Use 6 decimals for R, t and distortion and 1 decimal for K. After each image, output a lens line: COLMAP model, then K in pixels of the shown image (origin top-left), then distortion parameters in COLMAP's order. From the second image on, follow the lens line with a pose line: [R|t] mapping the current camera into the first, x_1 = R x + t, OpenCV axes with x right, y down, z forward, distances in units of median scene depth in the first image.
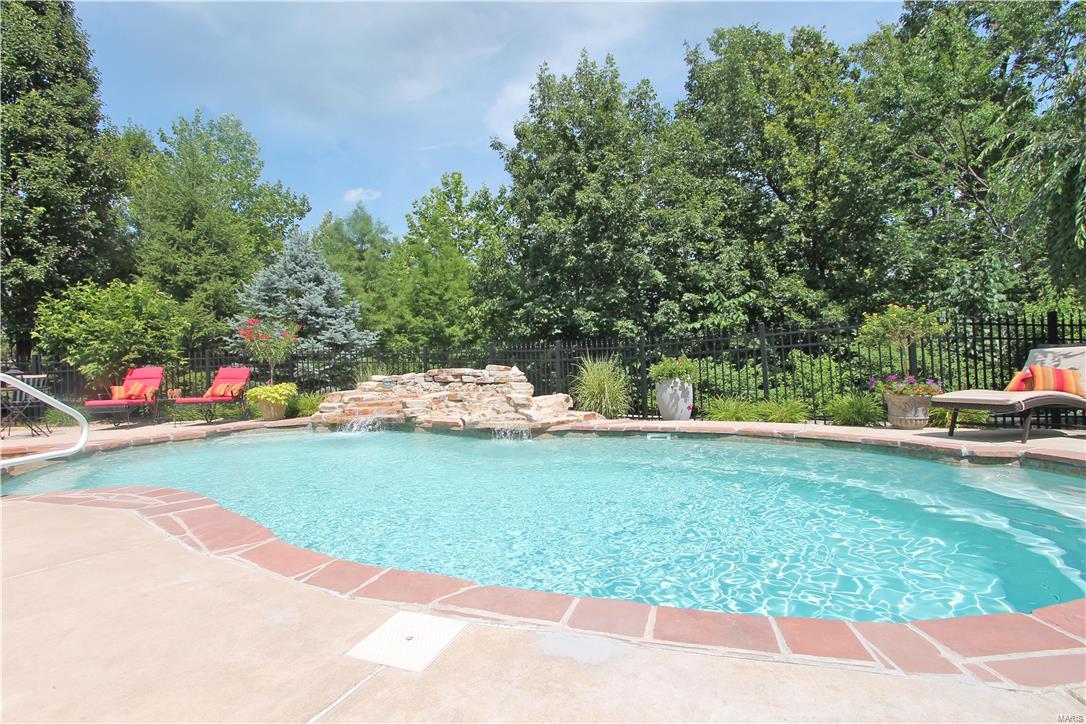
lens RADIAL K [[507.0, 0, 546.3], [0, 507.0, 361.0], [0, 0, 1]] dist [-0.013702, 0.000889]
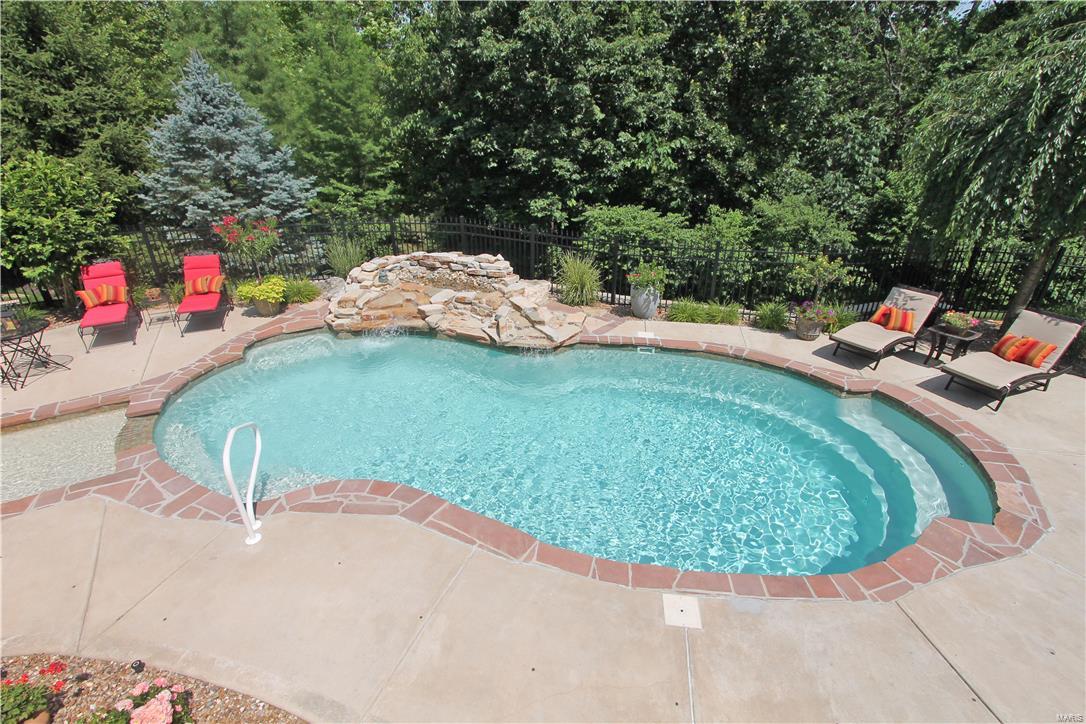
lens RADIAL K [[507.0, 0, 545.4], [0, 507.0, 359.2], [0, 0, 1]] dist [-0.013702, 0.000889]
pose [[0.968784, -0.075805, 0.236031, -0.159627], [-0.038912, 0.893800, 0.446773, -0.186244], [-0.244833, -0.442012, 0.862950, -0.050430]]
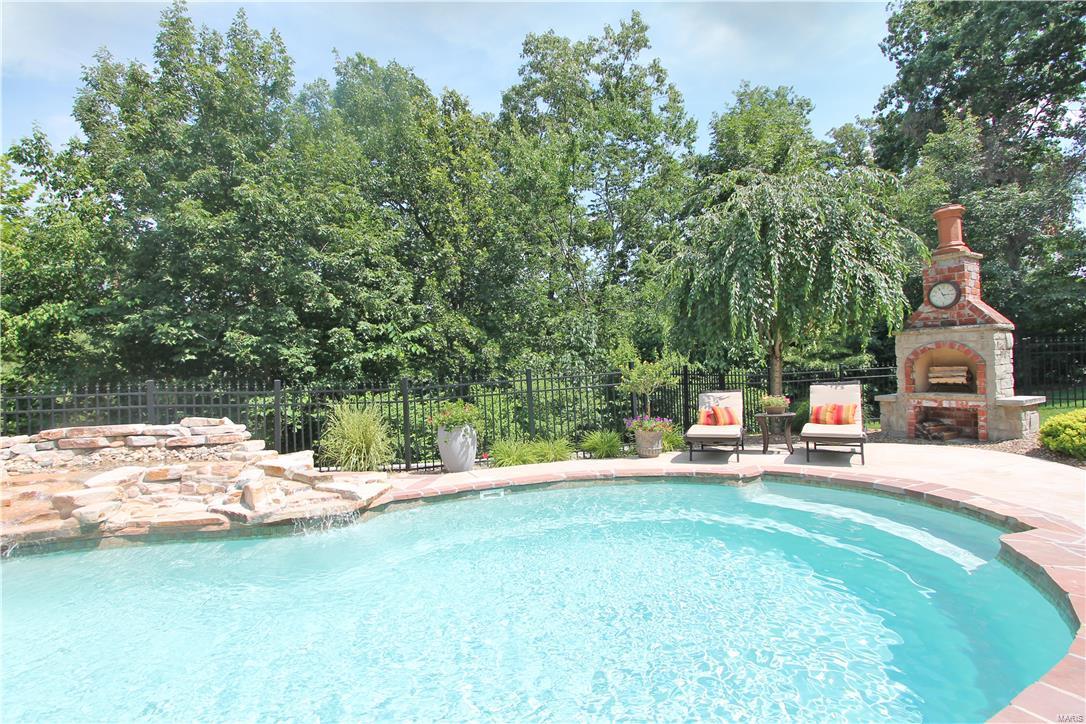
lens RADIAL K [[507.0, 0, 542.5], [0, 507.0, 361.8], [0, 0, 1]] dist [-0.013702, 0.000889]
pose [[0.691312, 0.022899, 0.722193, -0.176336], [0.002915, 0.999401, -0.034480, -0.027566], [-0.722550, 0.025942, 0.690832, 0.122120]]
